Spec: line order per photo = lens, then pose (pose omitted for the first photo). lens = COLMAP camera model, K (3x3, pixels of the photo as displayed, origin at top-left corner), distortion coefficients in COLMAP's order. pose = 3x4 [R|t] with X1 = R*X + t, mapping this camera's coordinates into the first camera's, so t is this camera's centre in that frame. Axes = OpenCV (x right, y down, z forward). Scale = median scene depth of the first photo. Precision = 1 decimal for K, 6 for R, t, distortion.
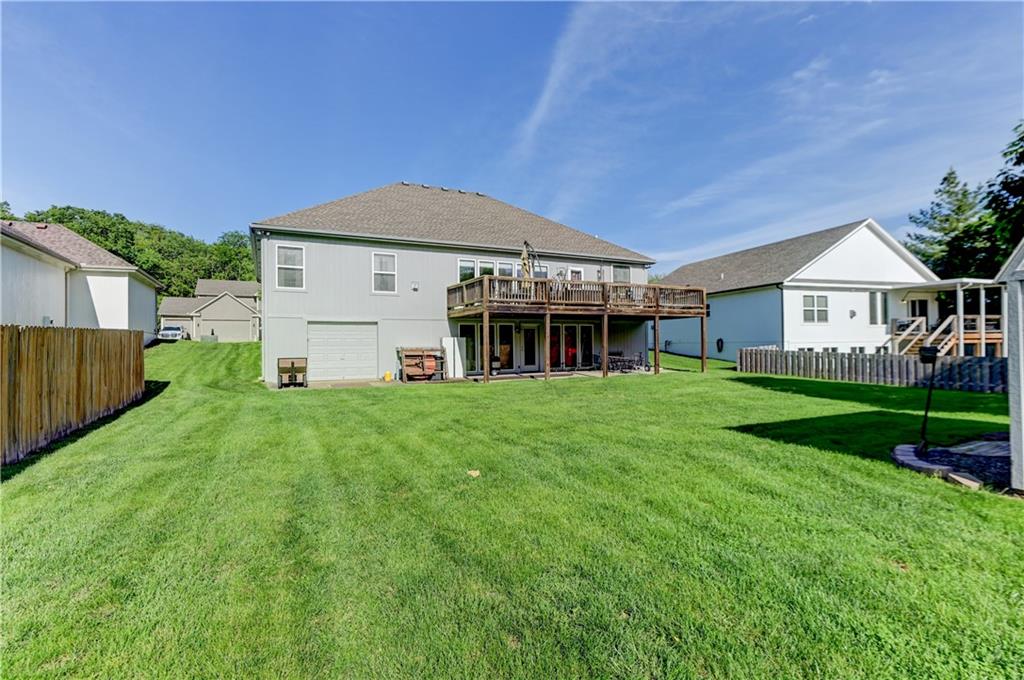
lens RADIAL K [[491.6, 0, 509.3], [0, 491.6, 339.2], [0, 0, 1]] dist [0.008080, -0.006452]
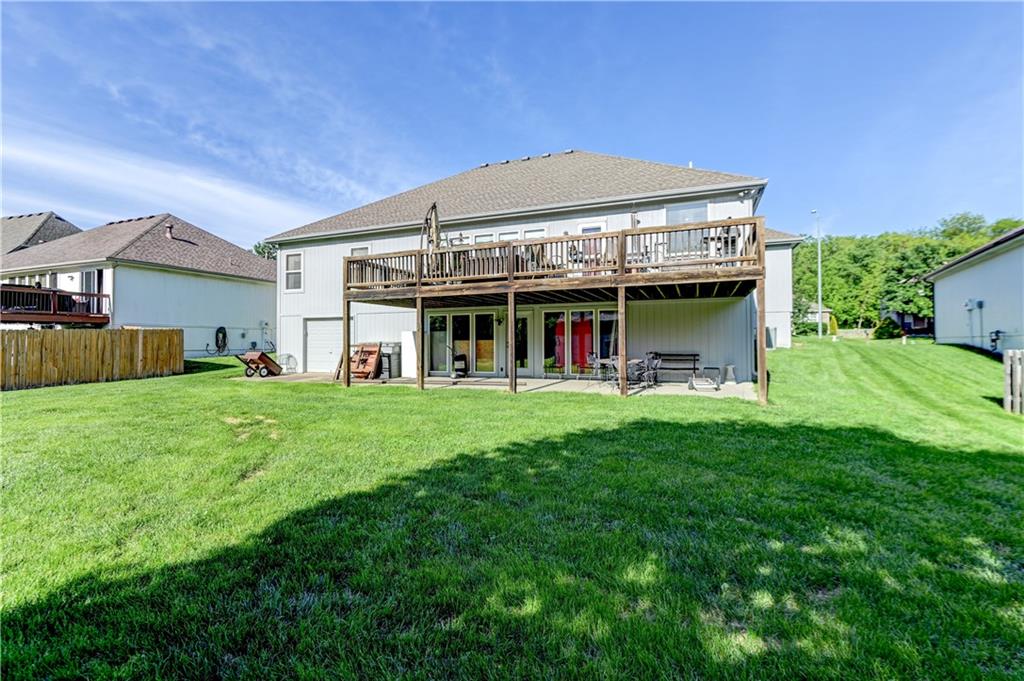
lens RADIAL K [[463.8, 0, 507.9], [0, 463.8, 334.6], [0, 0, 1]] dist [0.003938, -0.000222]
pose [[0.655616, -0.004786, -0.755079, 0.635648], [0.009801, 0.999950, 0.002172, 0.002033], [0.755031, -0.008824, 0.655630, 0.607183]]
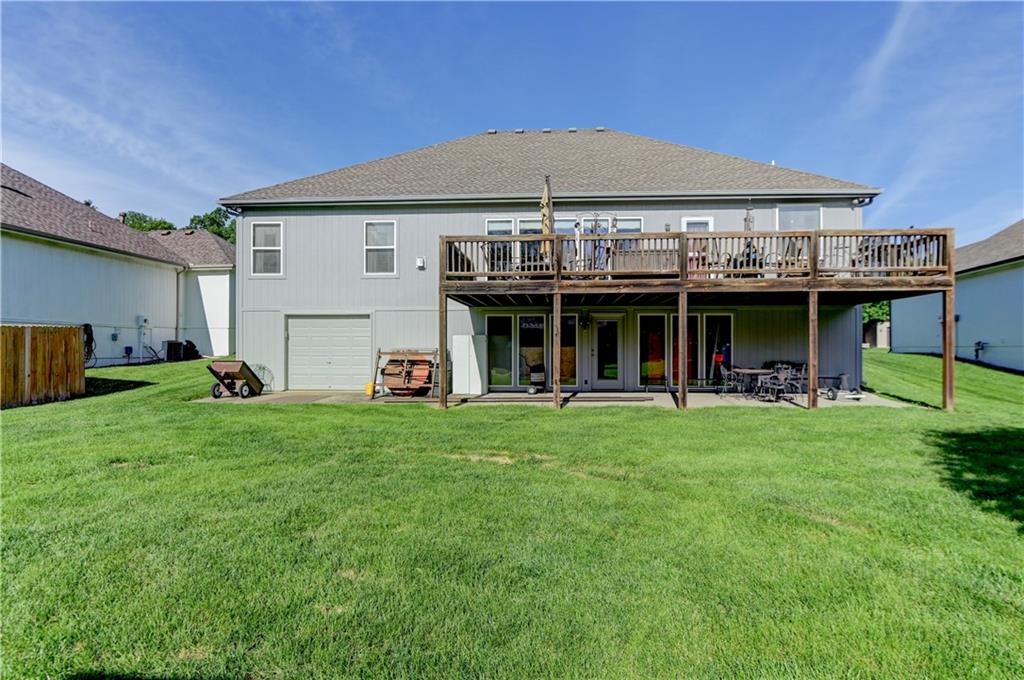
lens RADIAL K [[560.9, 0, 522.0], [0, 560.9, 349.3], [0, 0, 1]] dist [-0.003647, -0.003055]
pose [[0.862079, 0.011223, -0.506649, 0.354917], [-0.001680, 0.999813, 0.019290, 0.000634], [0.506771, -0.015778, 0.861936, 0.377157]]
